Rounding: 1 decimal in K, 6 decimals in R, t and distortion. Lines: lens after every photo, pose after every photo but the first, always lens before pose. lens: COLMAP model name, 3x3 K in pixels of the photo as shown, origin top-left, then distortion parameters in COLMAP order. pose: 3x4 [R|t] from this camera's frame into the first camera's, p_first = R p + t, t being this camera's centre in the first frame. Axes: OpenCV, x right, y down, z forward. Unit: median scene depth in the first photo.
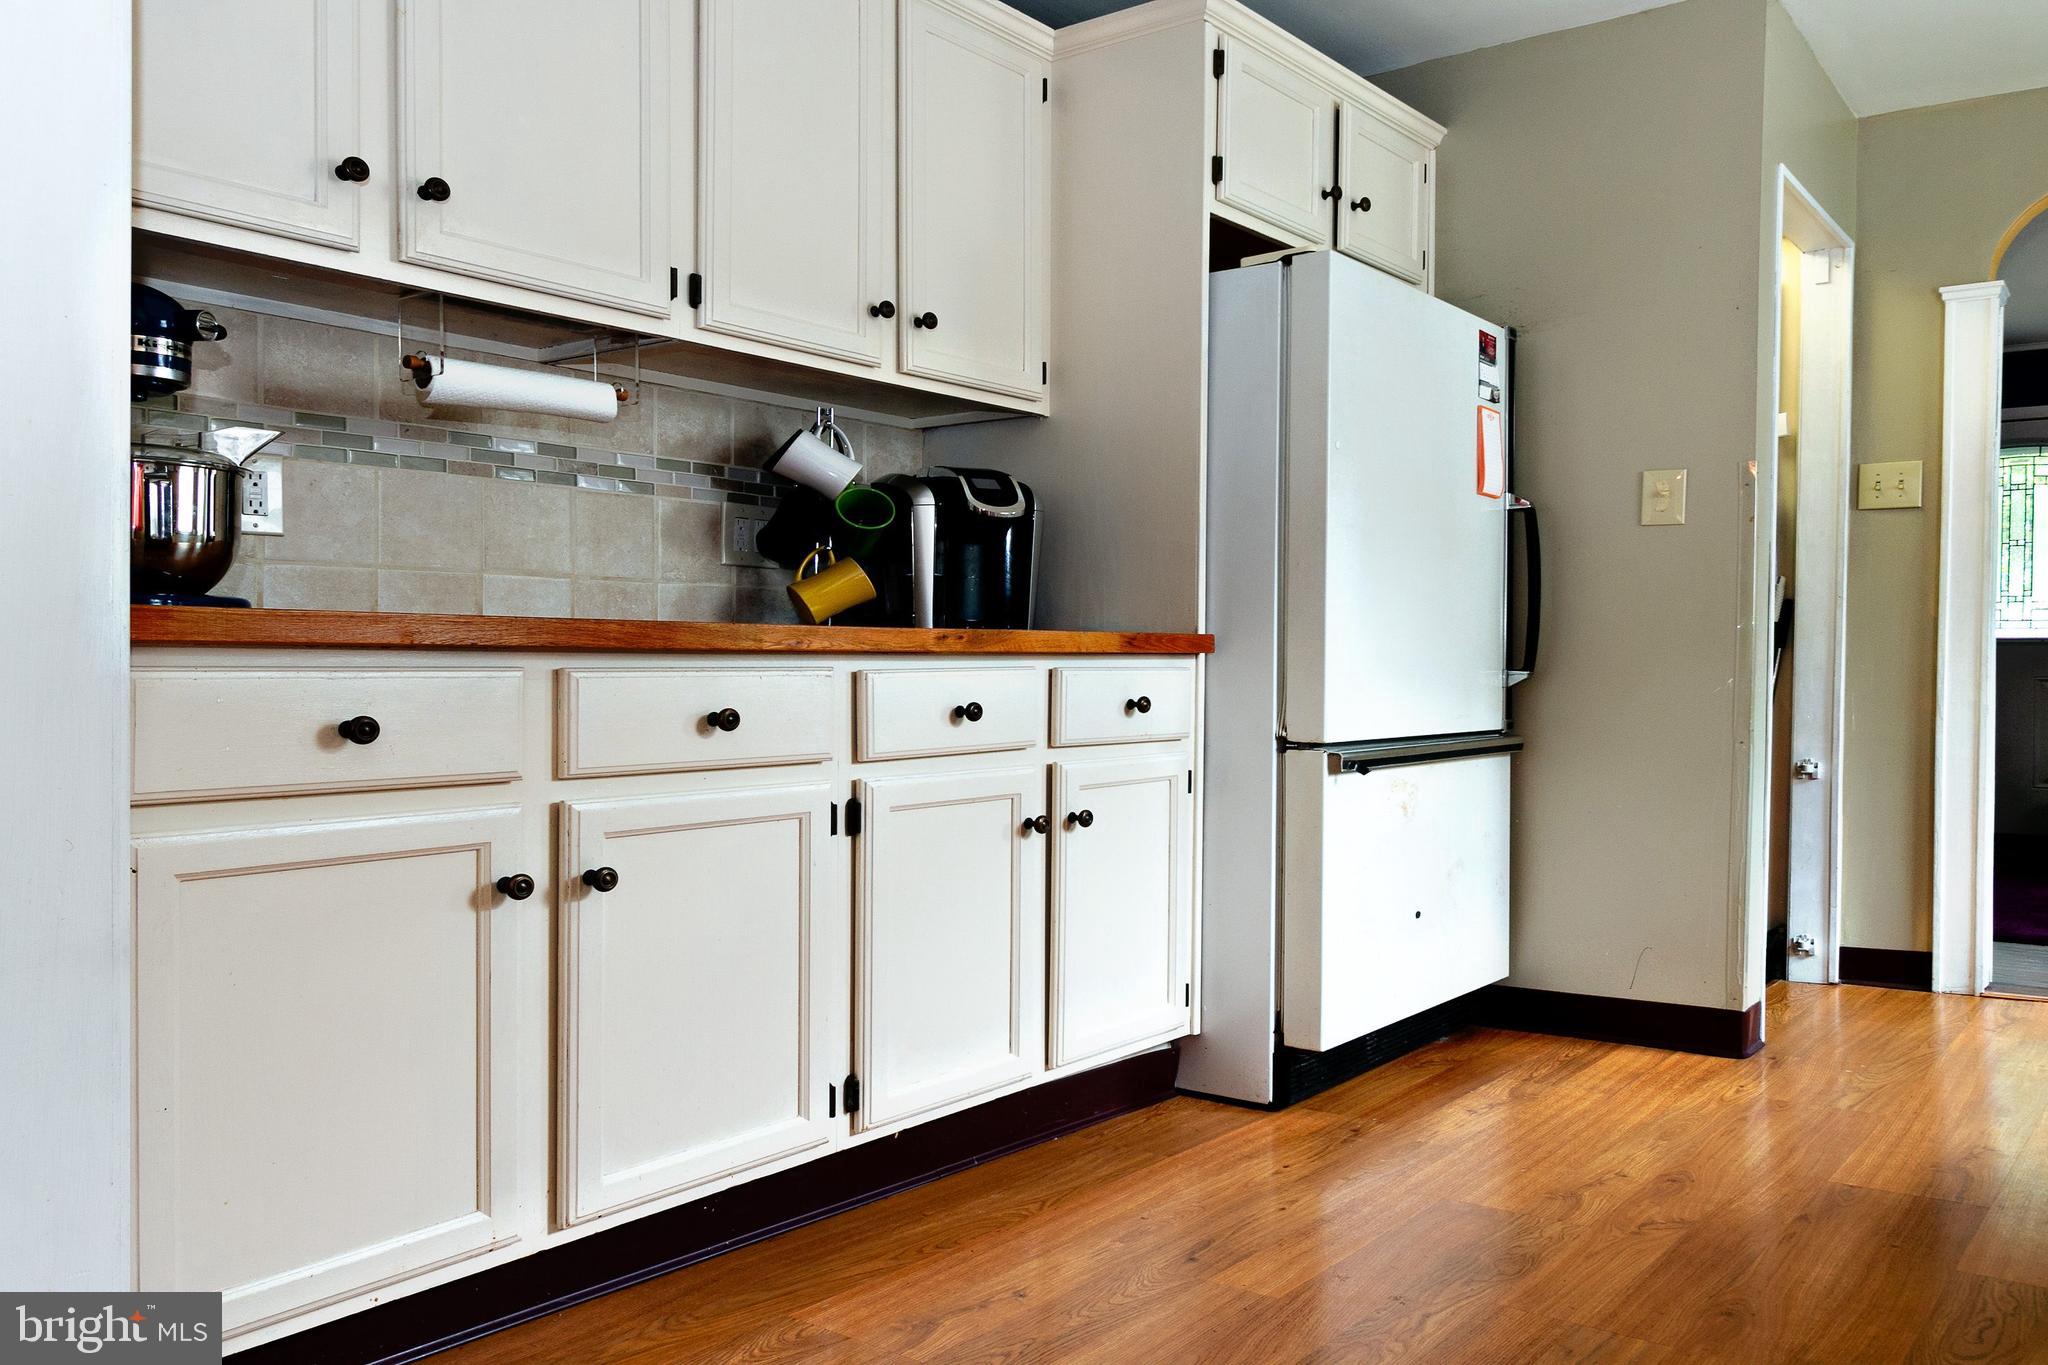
lens RADIAL K [[1330.1, 0, 1017.7], [0, 1330.1, 664.7], [0, 0, 1]] dist [0.033883, 0.001450]
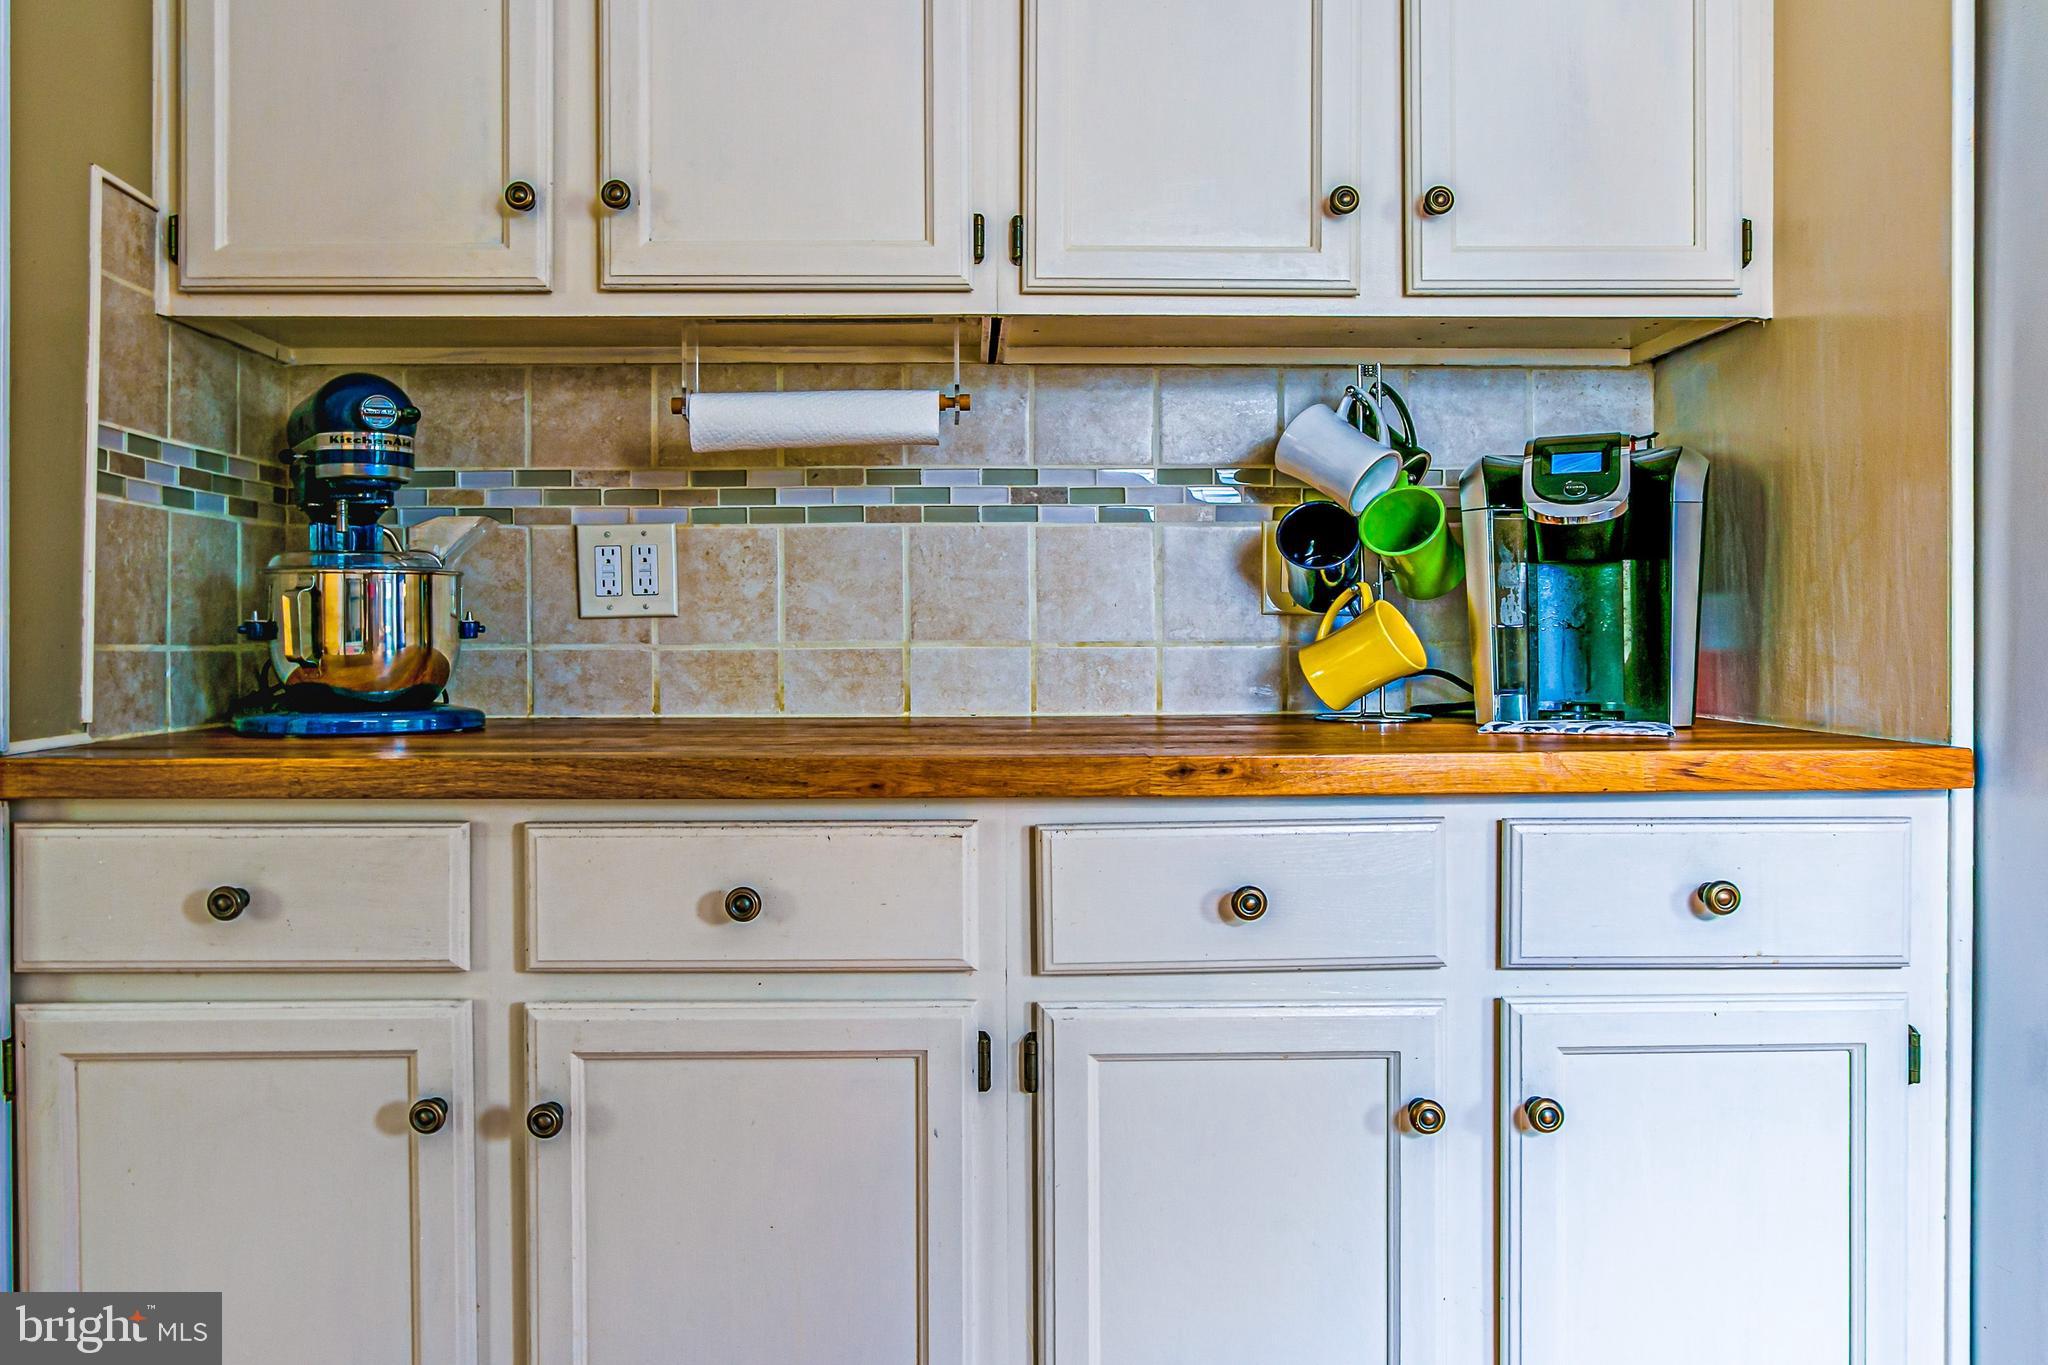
lens RADIAL K [[1680.3, 0, 1021.5], [0, 1680.3, 664.3], [0, 0, 1]] dist [0.010175, -0.002518]
pose [[0.700305, -0.007195, -0.713807, 0.325681], [0.005779, 0.999974, -0.004410, -0.050247], [0.713820, -0.001036, 0.700328, 0.341677]]
